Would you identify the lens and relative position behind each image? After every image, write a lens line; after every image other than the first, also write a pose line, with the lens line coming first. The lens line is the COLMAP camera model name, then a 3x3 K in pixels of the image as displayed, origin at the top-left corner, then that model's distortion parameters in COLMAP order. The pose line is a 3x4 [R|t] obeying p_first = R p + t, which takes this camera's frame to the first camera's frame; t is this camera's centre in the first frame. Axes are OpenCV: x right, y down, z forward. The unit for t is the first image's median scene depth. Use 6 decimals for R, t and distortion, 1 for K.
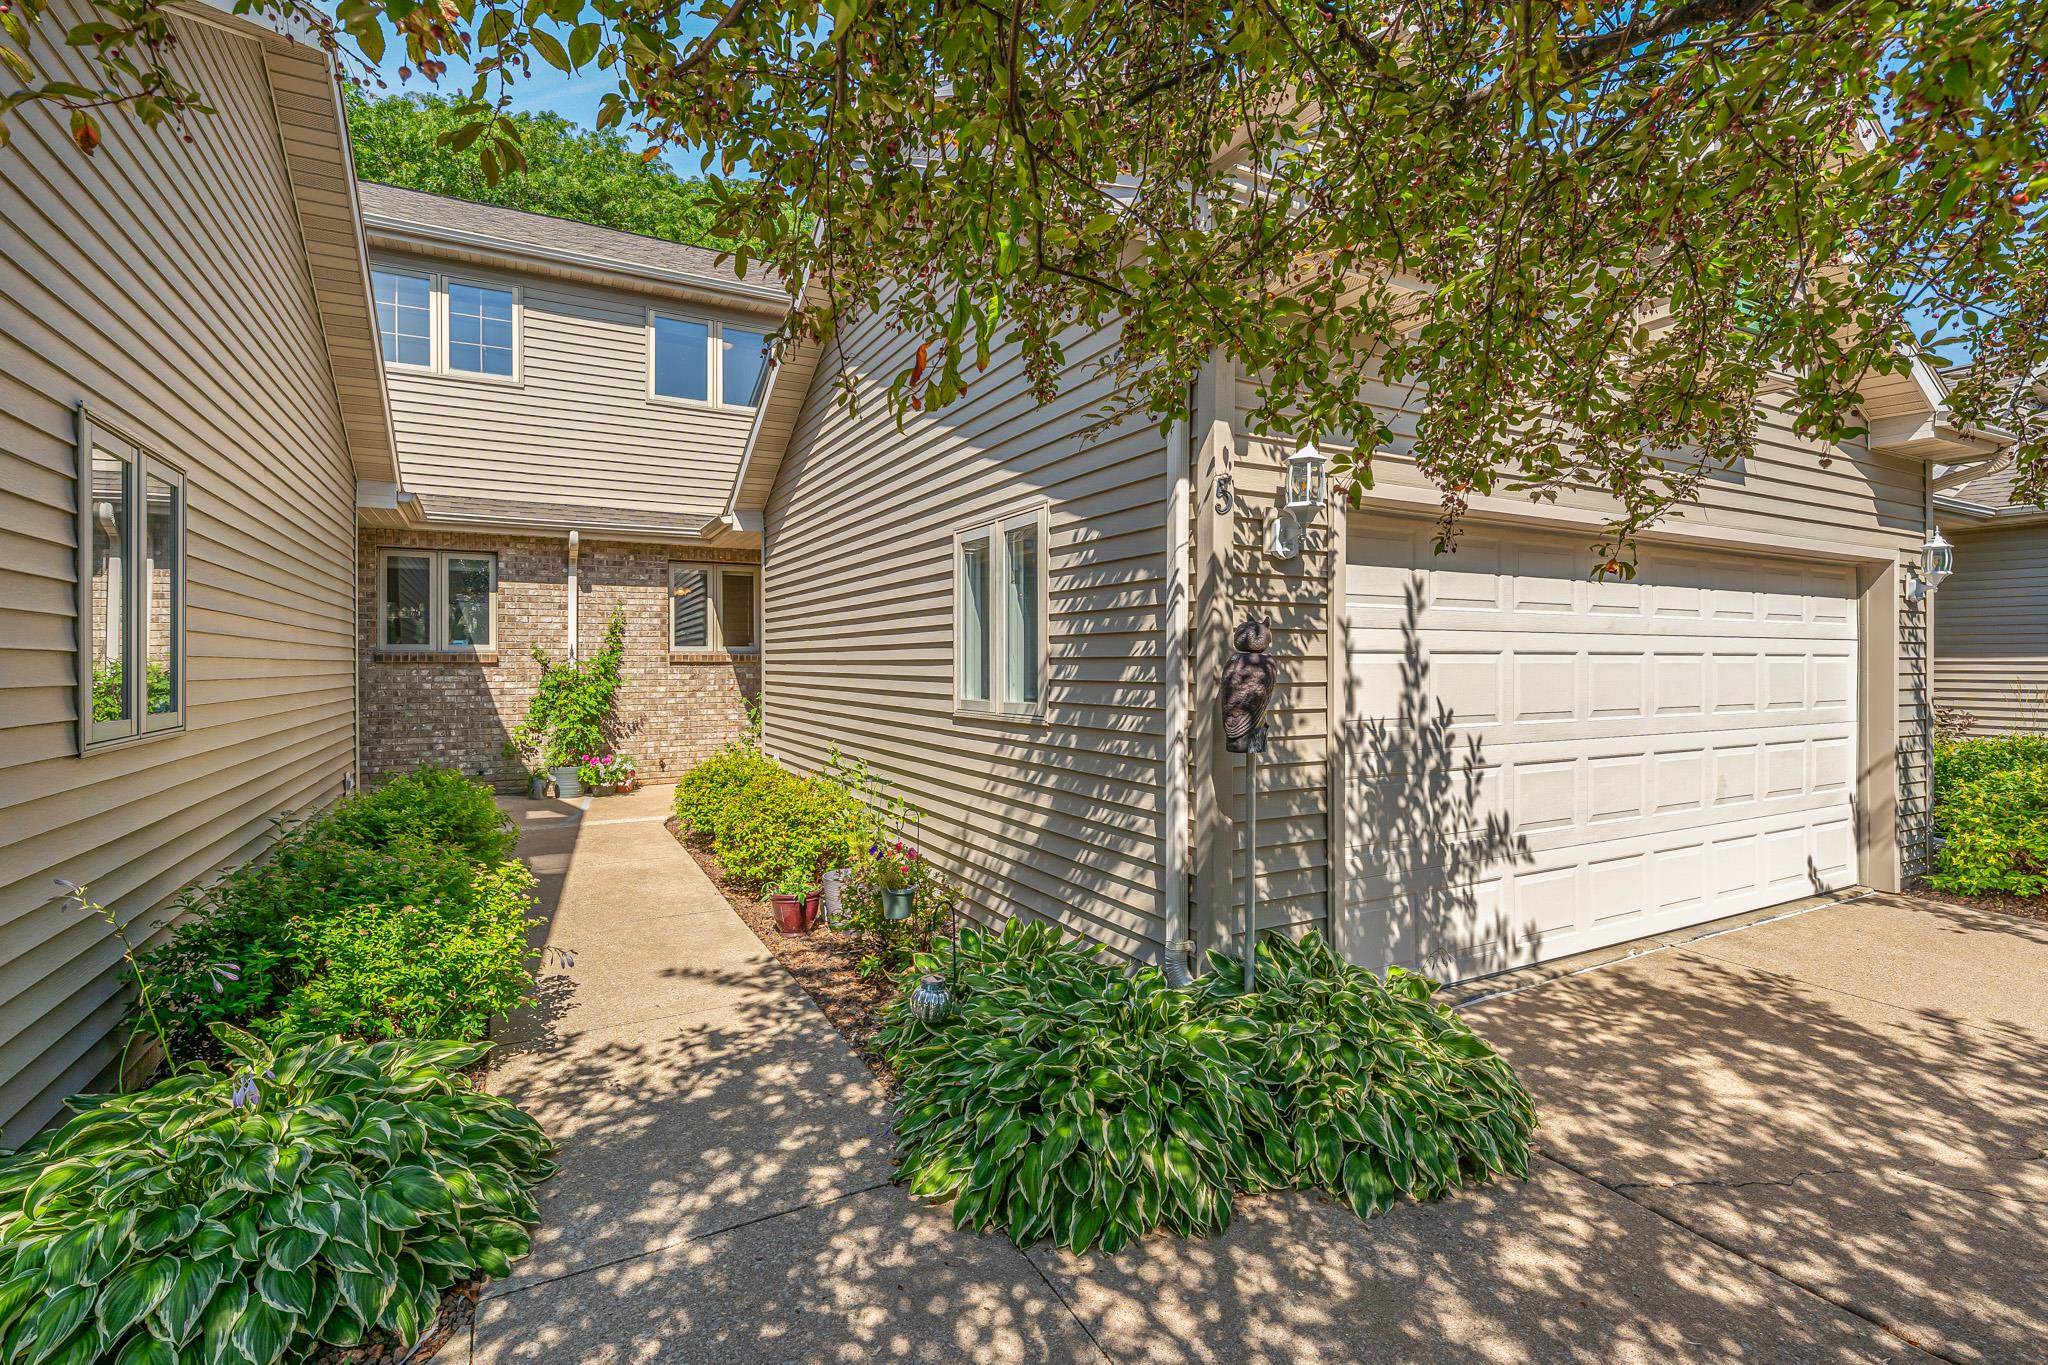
lens RADIAL K [[947.4, 0, 1026.8], [0, 947.4, 666.7], [0, 0, 1]] dist [0.000679, -0.000010]
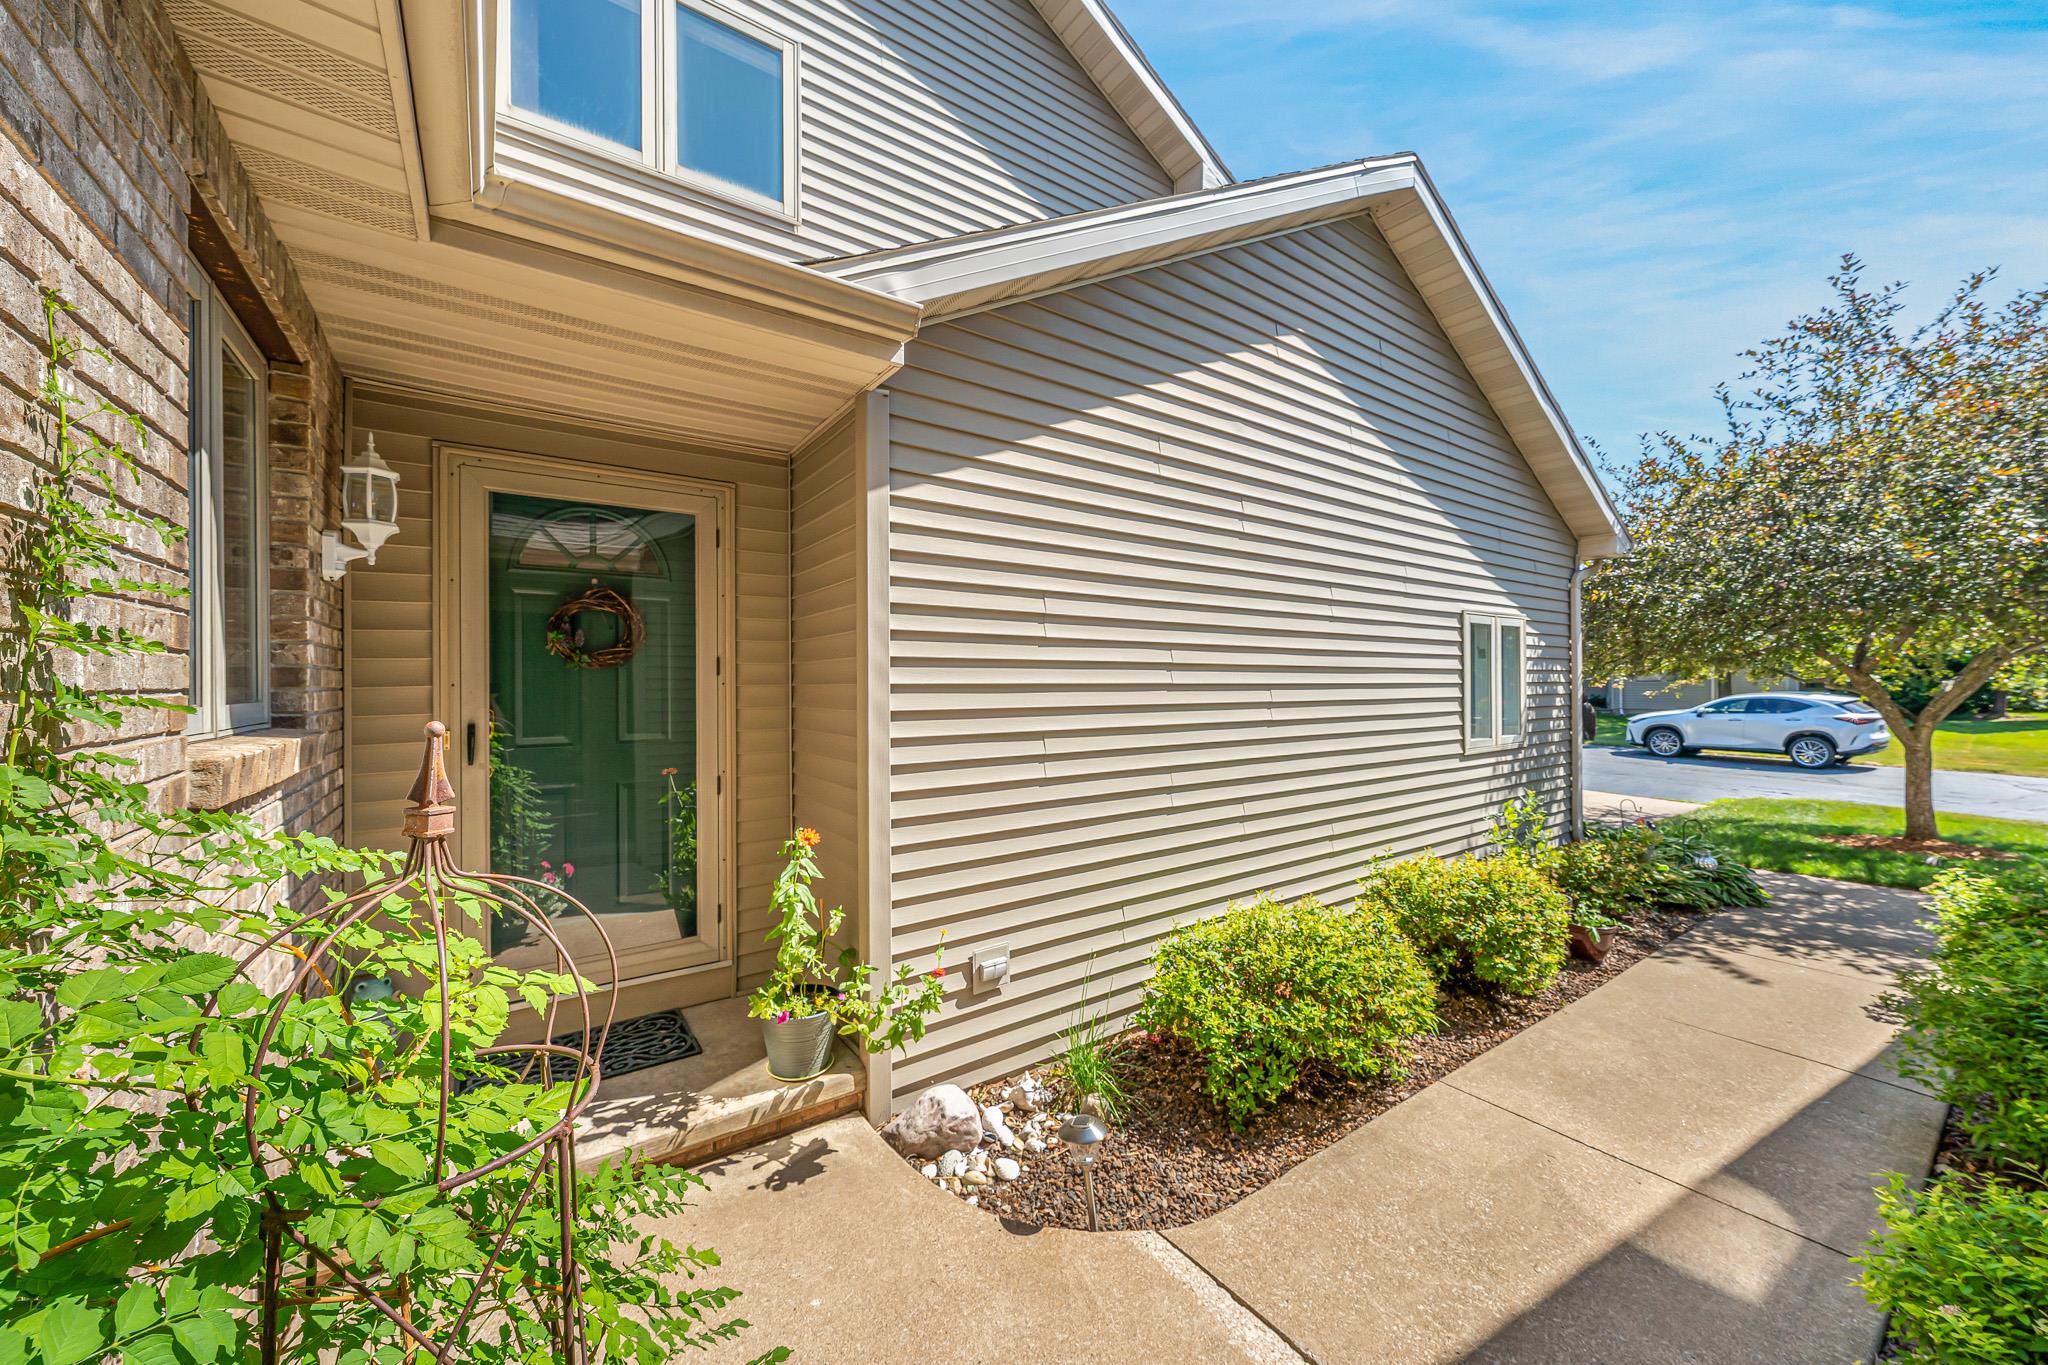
lens RADIAL K [[746.7, 0, 1024.7], [0, 746.7, 686.3], [0, 0, 1]] dist [-0.002604, -0.000052]
pose [[-0.109944, -0.002414, 0.993935, -1.256067], [0.009330, 0.999950, 0.003461, -0.062270], [-0.993894, 0.009654, -0.109916, 2.102502]]
